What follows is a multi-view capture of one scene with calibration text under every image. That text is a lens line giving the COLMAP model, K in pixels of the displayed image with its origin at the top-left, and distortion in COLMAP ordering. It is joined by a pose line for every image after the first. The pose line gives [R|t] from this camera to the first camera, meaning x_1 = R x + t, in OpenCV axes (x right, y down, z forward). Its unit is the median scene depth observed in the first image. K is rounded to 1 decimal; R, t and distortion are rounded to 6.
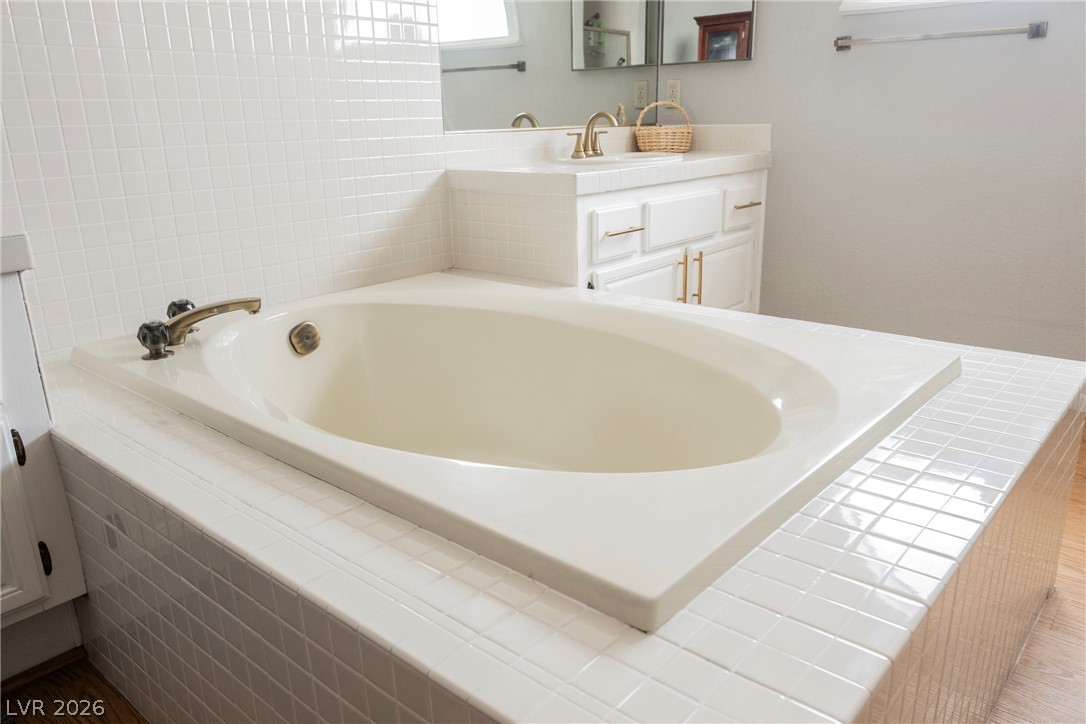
lens RADIAL K [[810.4, 0, 543.0], [0, 810.4, 365.5], [0, 0, 1]] dist [-0.012703, 0.004204]
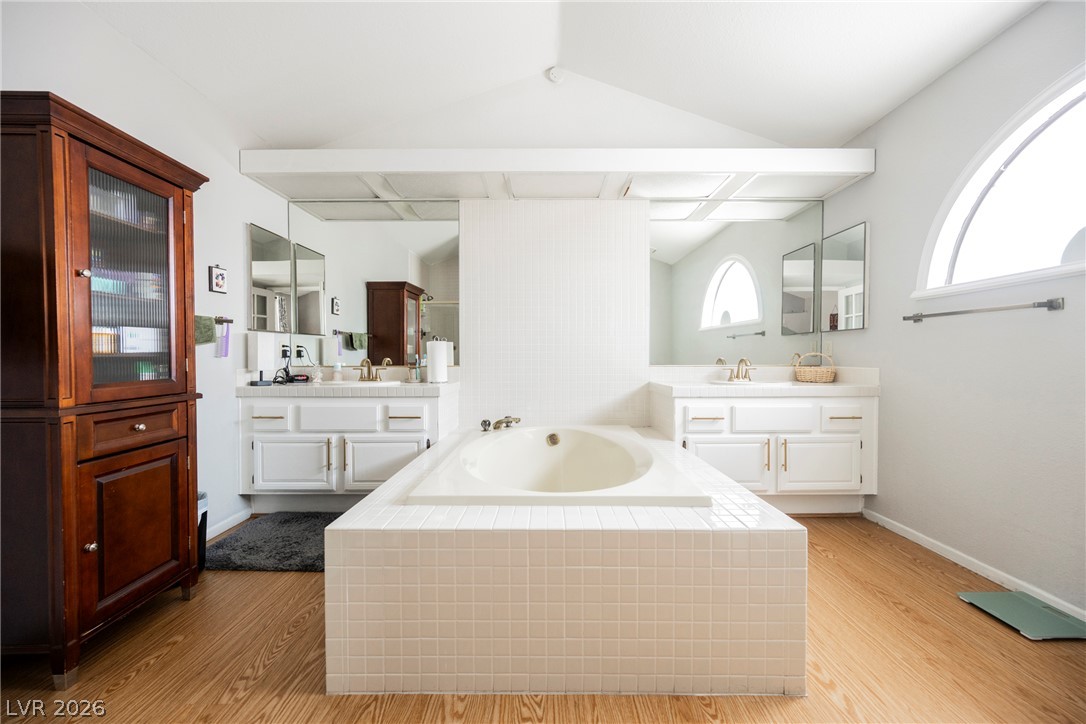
lens RADIAL K [[425.8, 0, 549.5], [0, 425.8, 367.9], [0, 0, 1]] dist [-0.002653, 0.000465]
pose [[0.654564, 0.041977, -0.754840, 0.533458], [-0.236084, 0.959875, -0.151342, -0.033686], [0.718199, 0.277268, 0.638210, 0.042491]]
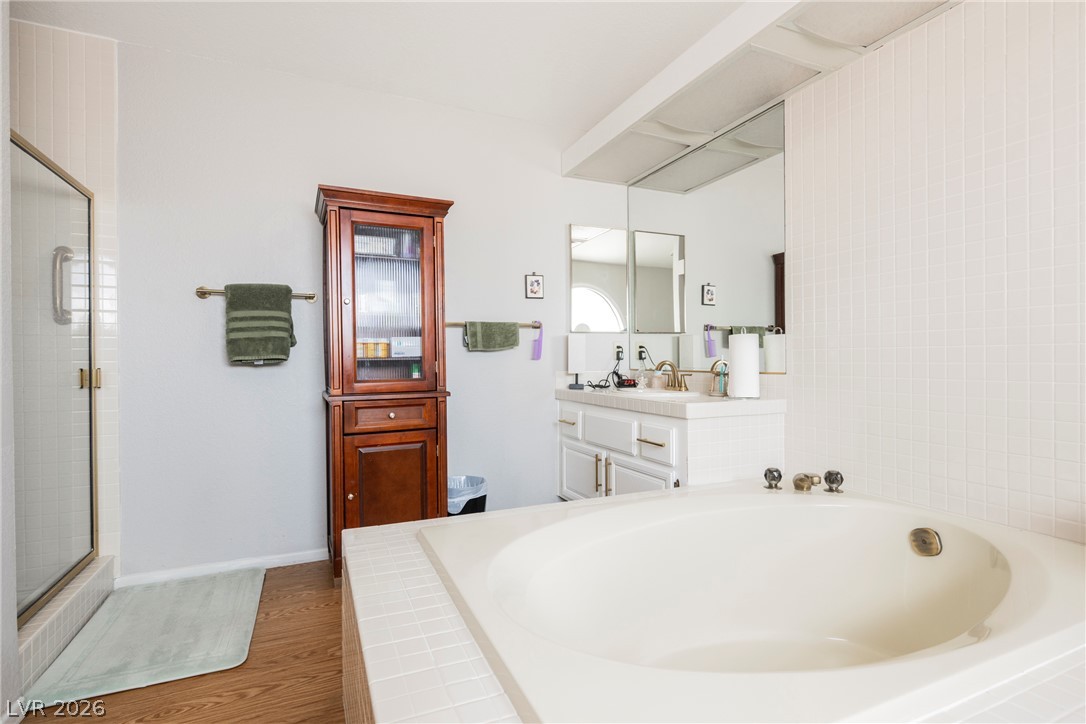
lens RADIAL K [[526.7, 0, 536.8], [0, 526.7, 360.8], [0, 0, 1]] dist [-0.003391, -0.000071]
pose [[-0.433810, 0.025972, -0.900630, 0.455935], [-0.249905, 0.956898, 0.147967, -0.186744], [0.865654, 0.289262, -0.408622, 0.551874]]
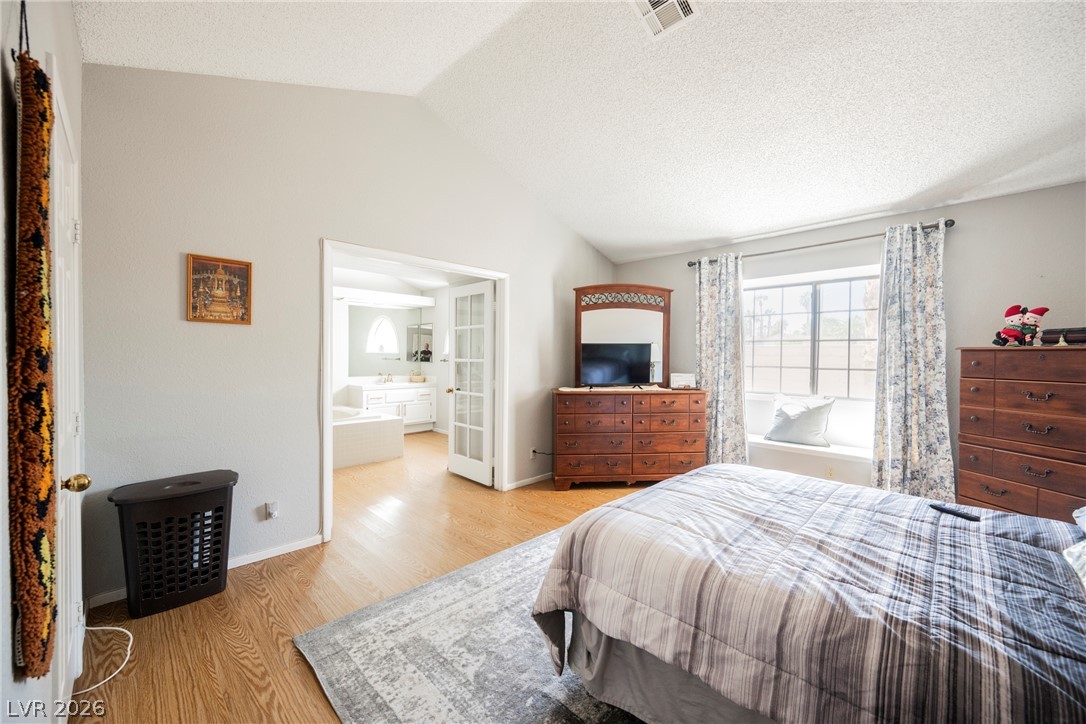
lens RADIAL K [[425.8, 0, 545.2], [0, 425.8, 362.4], [0, 0, 1]] dist [-0.002653, 0.000465]
pose [[0.996192, 0.032896, -0.080740, 1.156287], [-0.054084, 0.959532, -0.276358, 0.250364], [0.068382, 0.279672, 0.957657, -1.288834]]
